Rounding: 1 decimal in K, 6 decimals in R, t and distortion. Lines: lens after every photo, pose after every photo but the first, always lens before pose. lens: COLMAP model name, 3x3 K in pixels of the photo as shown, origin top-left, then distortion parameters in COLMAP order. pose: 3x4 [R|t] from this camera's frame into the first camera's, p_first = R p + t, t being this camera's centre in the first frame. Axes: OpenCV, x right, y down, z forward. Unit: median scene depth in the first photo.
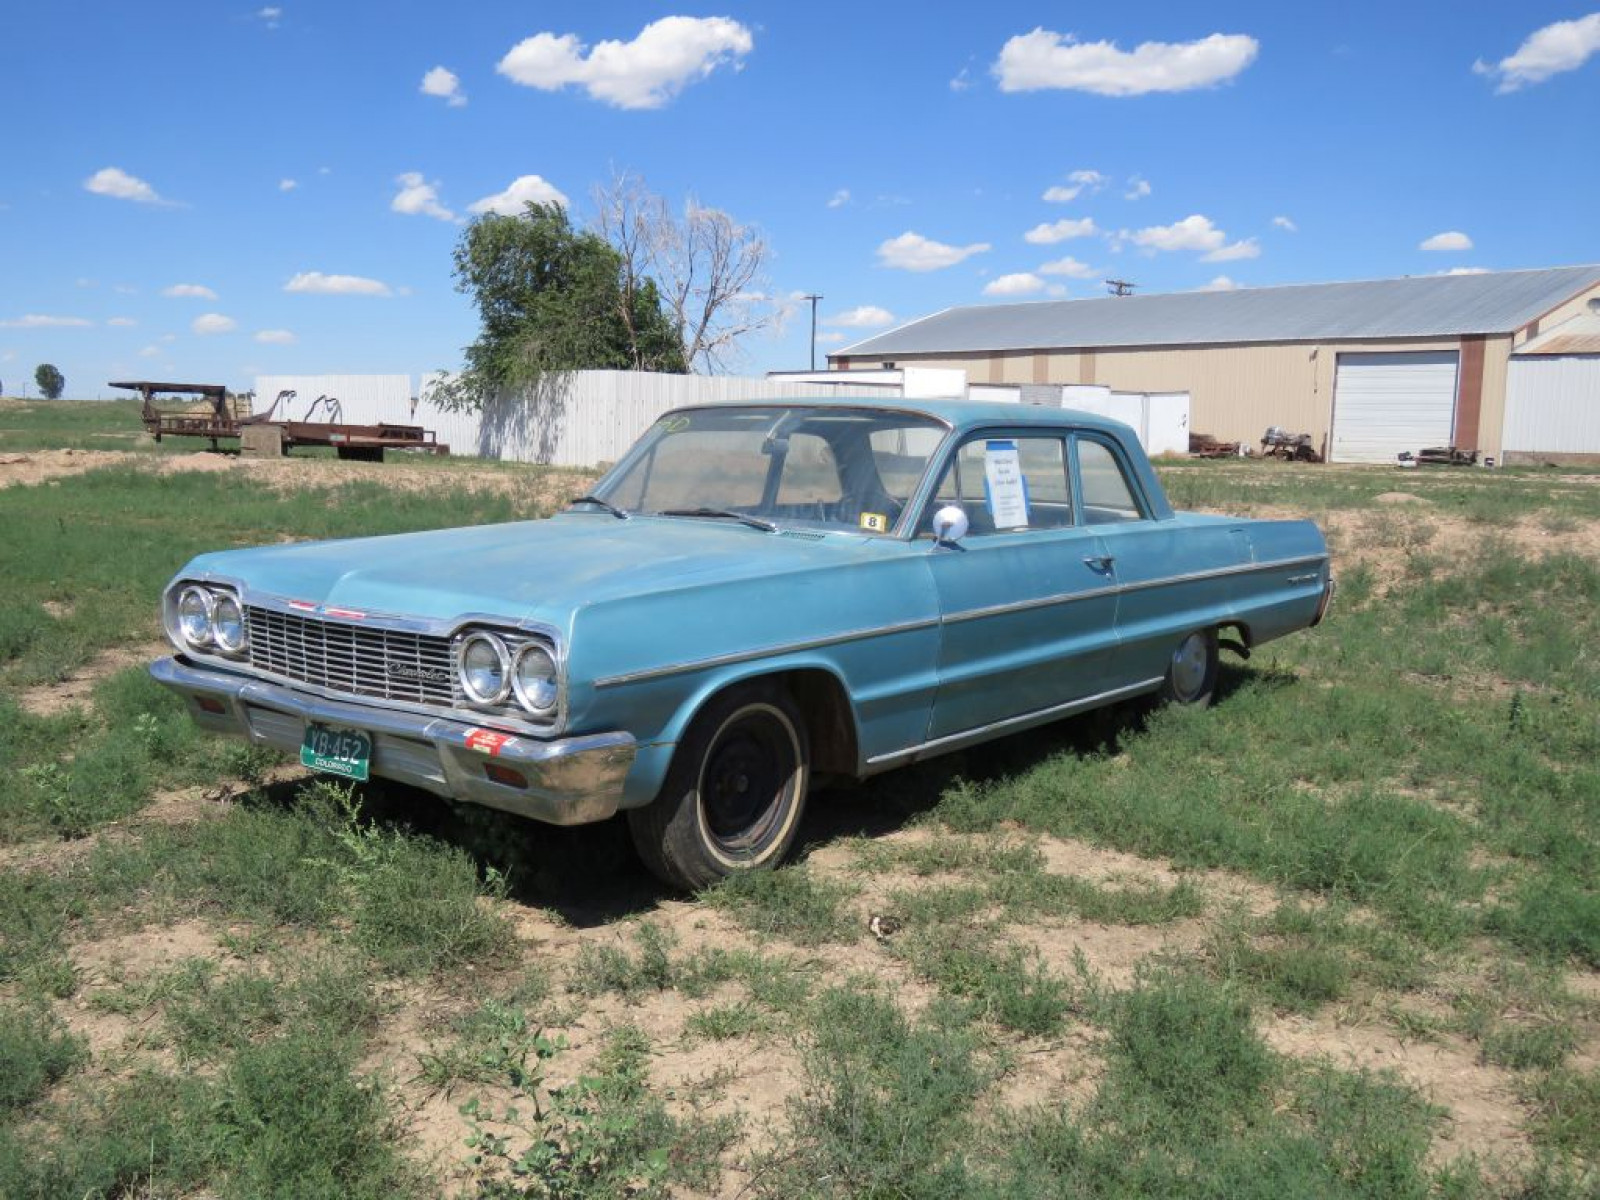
lens RADIAL K [[1490.7, 0, 800.0], [0, 1490.7, 600.0], [0, 0, 1]] dist [-0.004279, 0.008198]
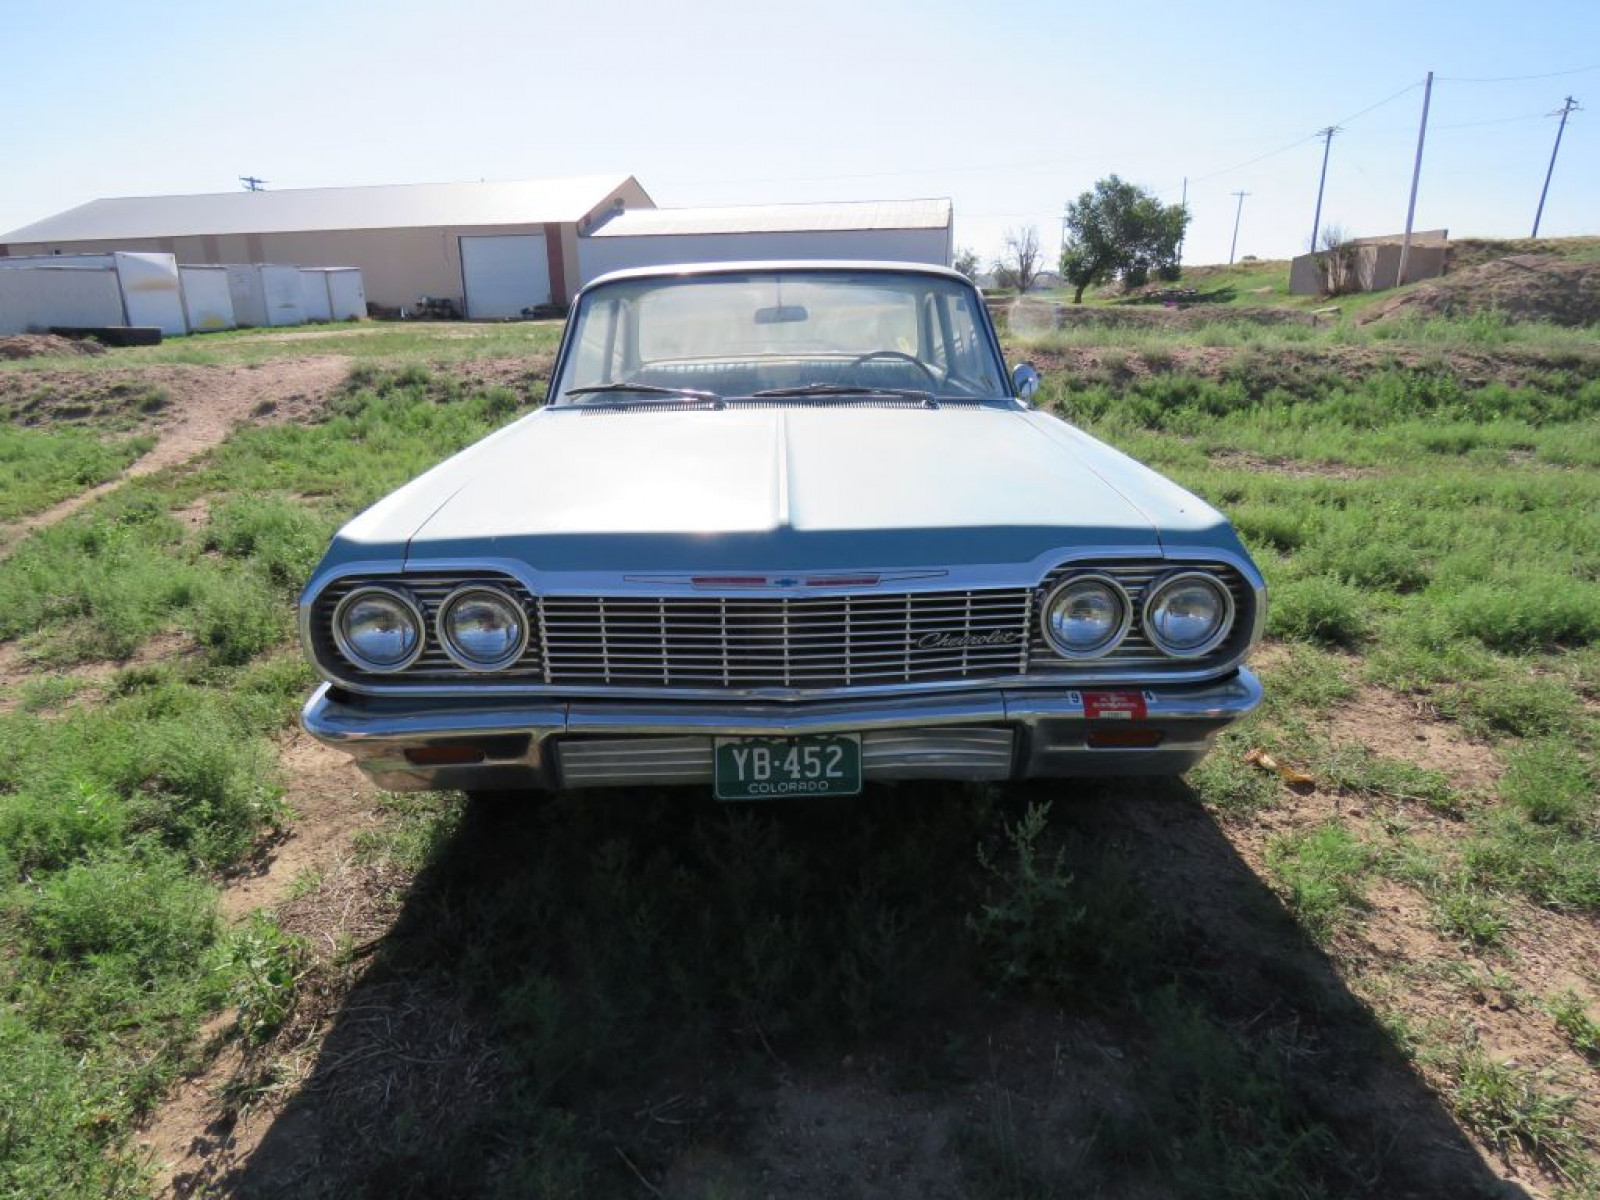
lens RADIAL K [[1033.1, 0, 801.3], [0, 1033.1, 604.4], [0, 0, 1]] dist [-0.030256, 0.036490]
pose [[0.769505, -0.214682, 0.601477, -0.078021], [0.104353, 0.971416, 0.213217, -0.010879], [-0.630058, -0.101306, 0.769912, 0.081208]]
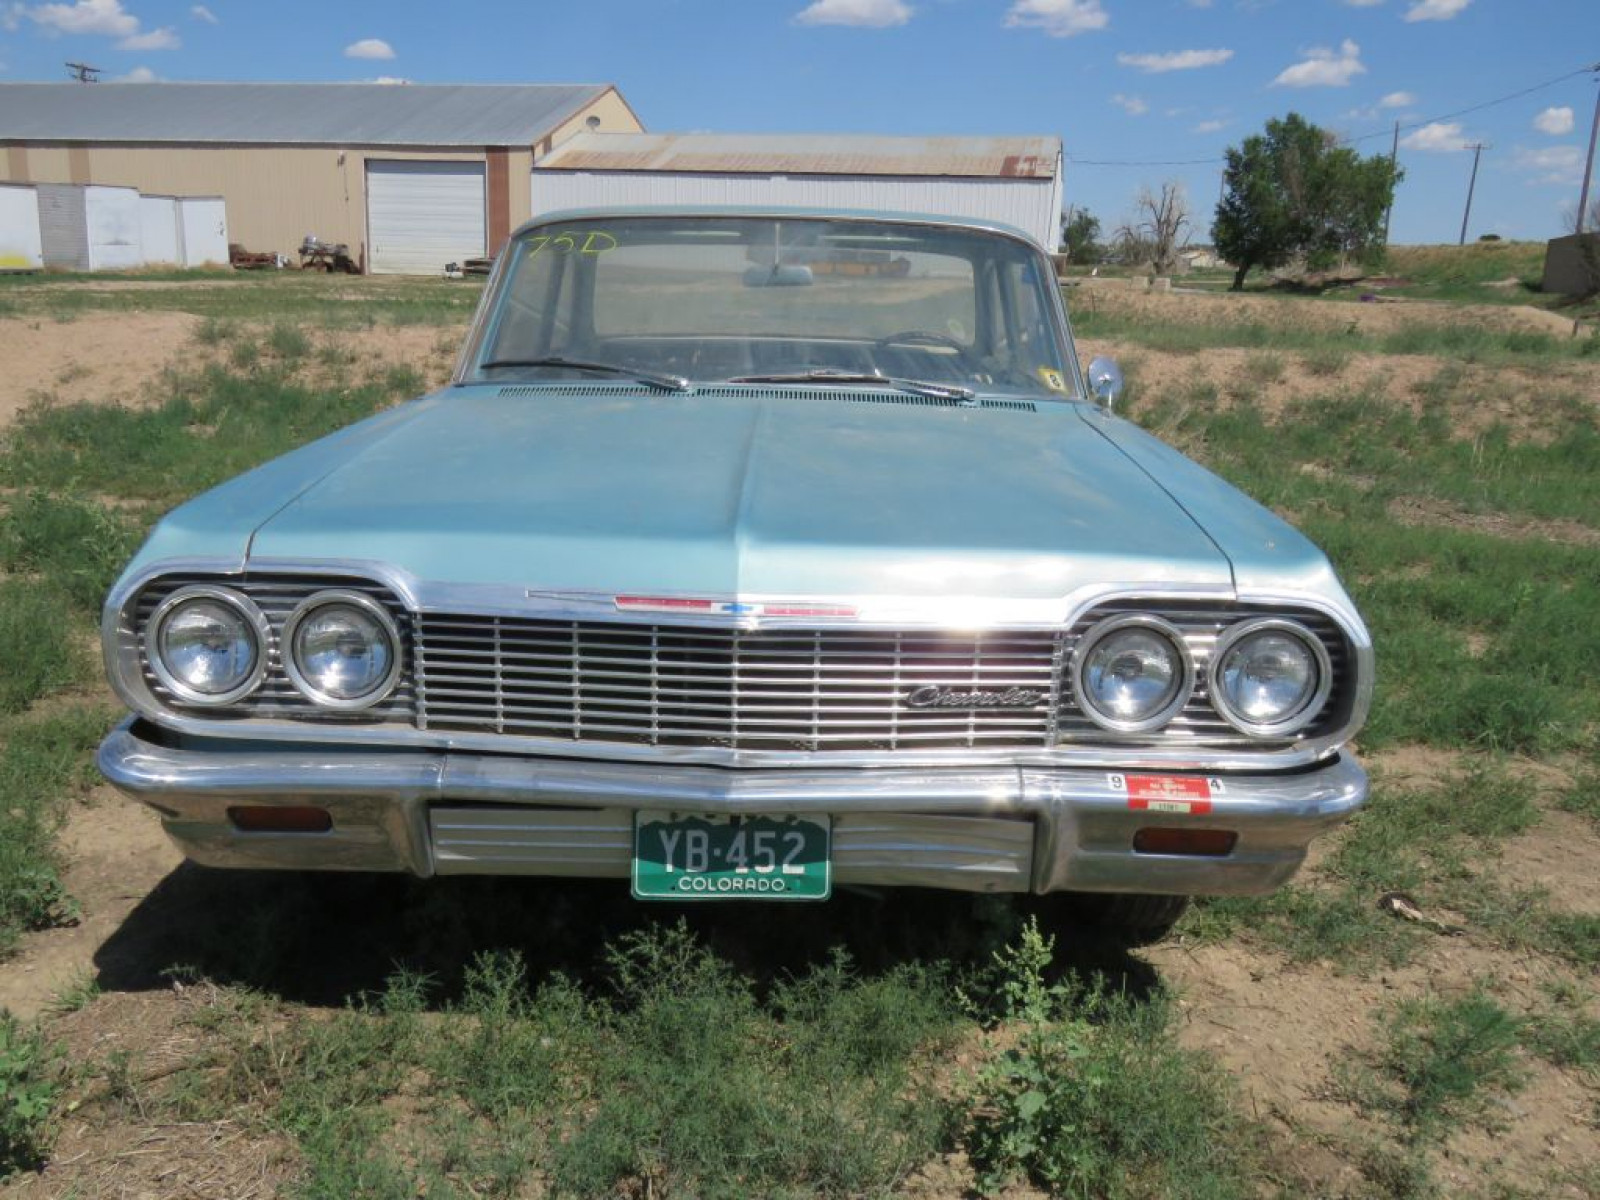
lens RADIAL K [[1490.7, 0, 800.0], [0, 1490.7, 600.0], [0, 0, 1]] dist [-0.004279, 0.008198]
pose [[0.788274, -0.136448, 0.600006, -0.079976], [0.060927, 0.987620, 0.144552, -0.009188], [-0.612301, -0.077390, 0.786828, 0.074016]]
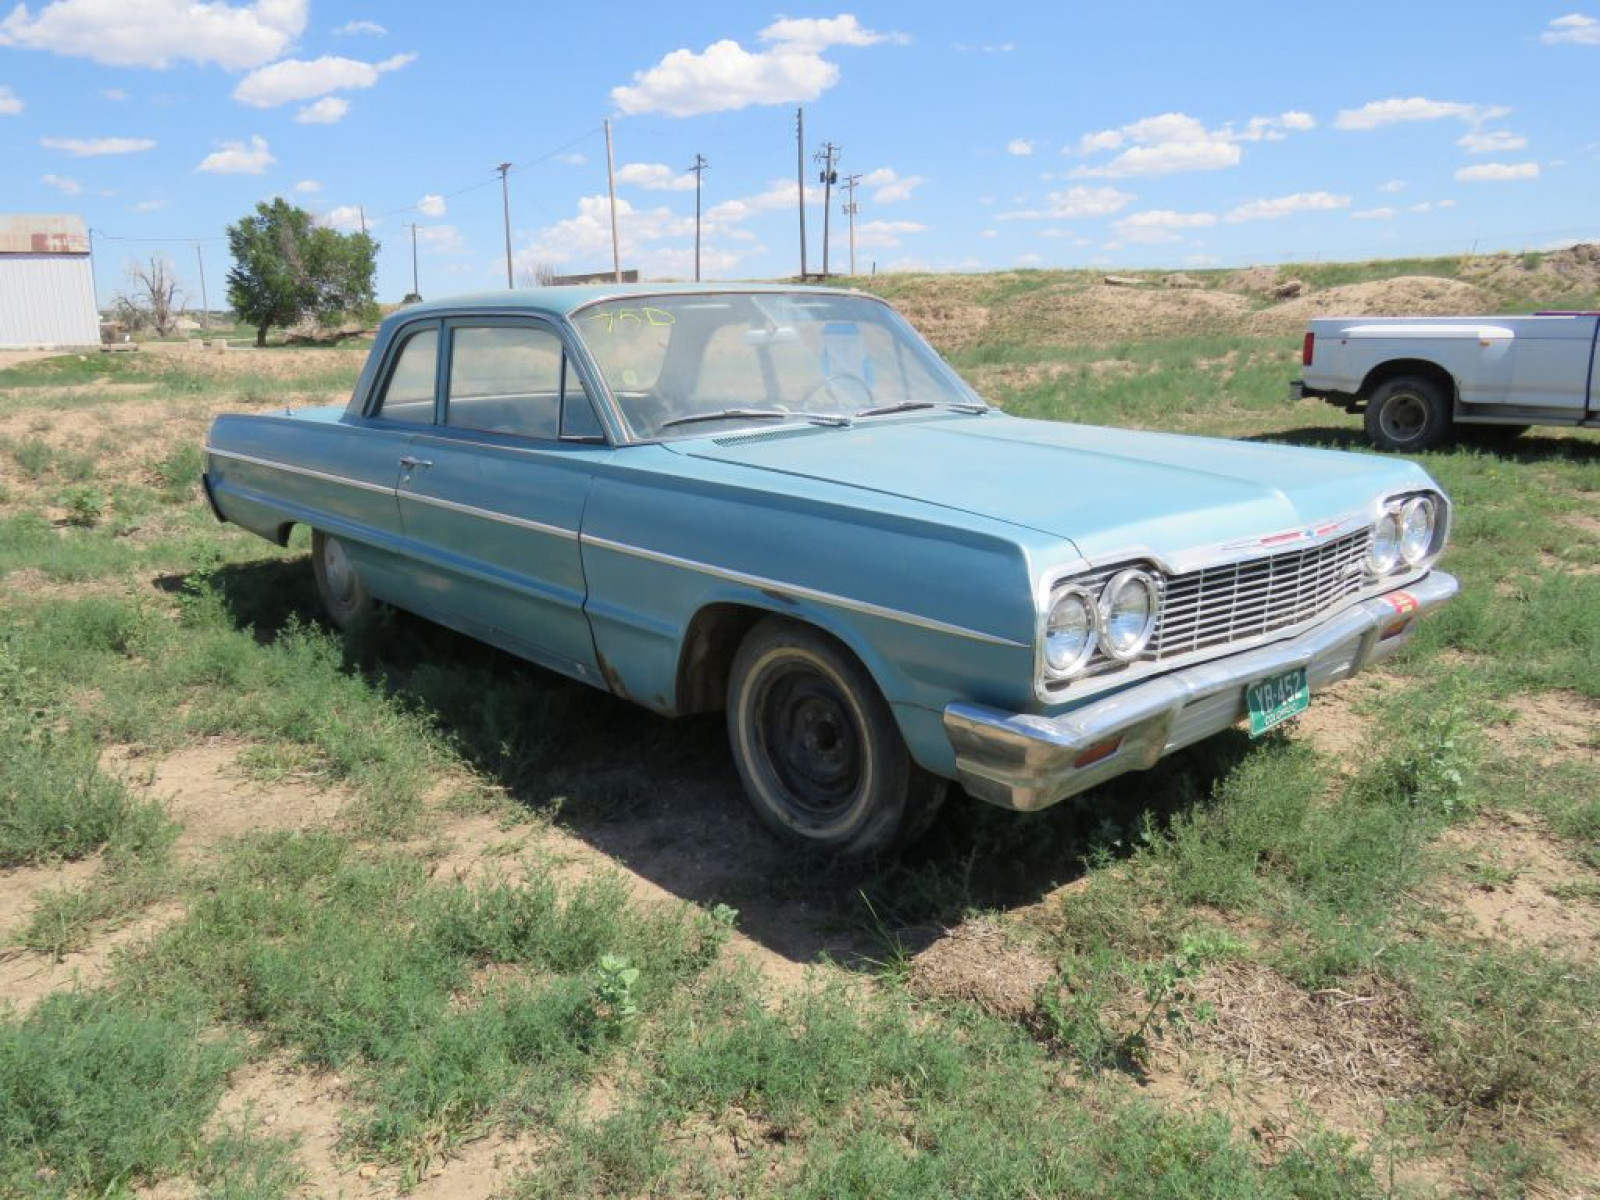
lens RADIAL K [[1193.6, 0, 800.0], [0, 1193.6, 600.0], [0, 0, 1]] dist [0.004475, 0.002080]
pose [[0.188947, -0.248949, 0.949907, -0.141856], [0.139803, 0.964297, 0.224912, -0.021190], [-0.971985, 0.090304, 0.217005, 0.159527]]
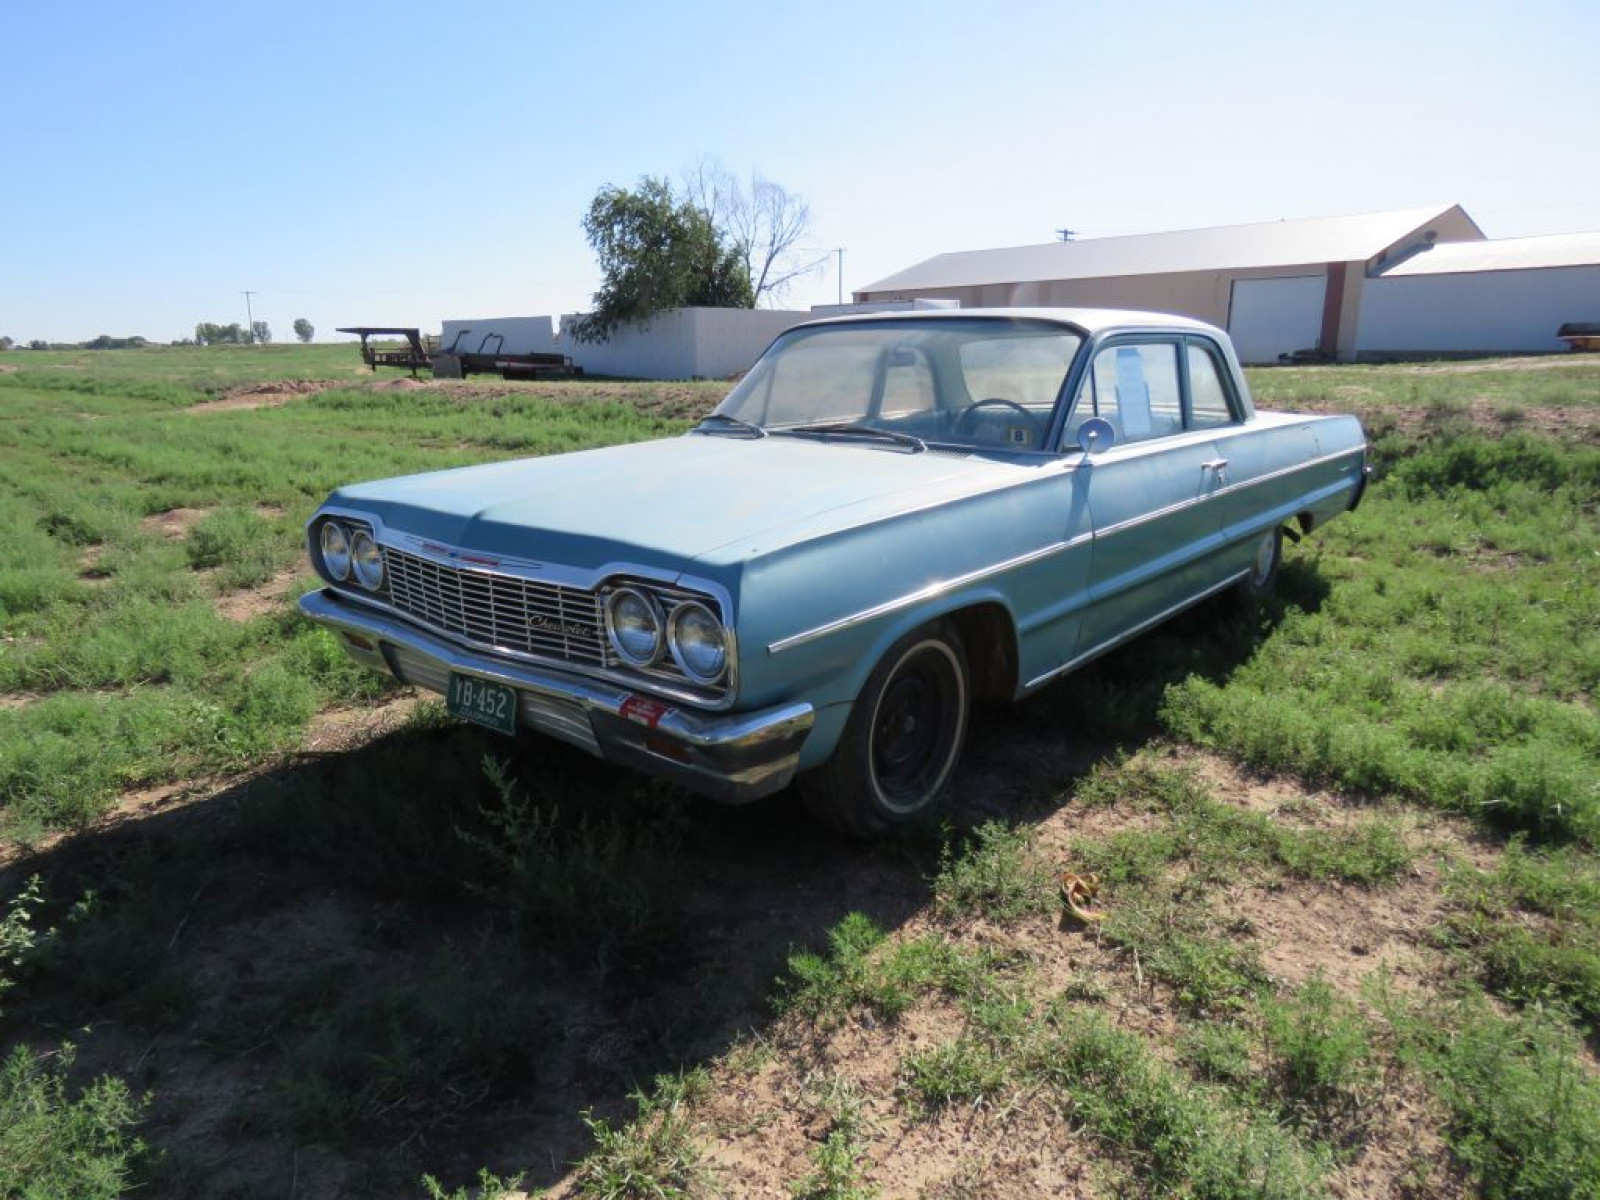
lens RADIAL K [[1031.8, 0, 786.4], [0, 1031.8, 626.7], [0, 0, 1]] dist [-0.007681, -0.000999]
pose [[0.998760, -0.016215, -0.047064, -0.011430], [0.022988, 0.988847, 0.147150, -0.004903], [0.044153, -0.148050, 0.987994, 0.048818]]
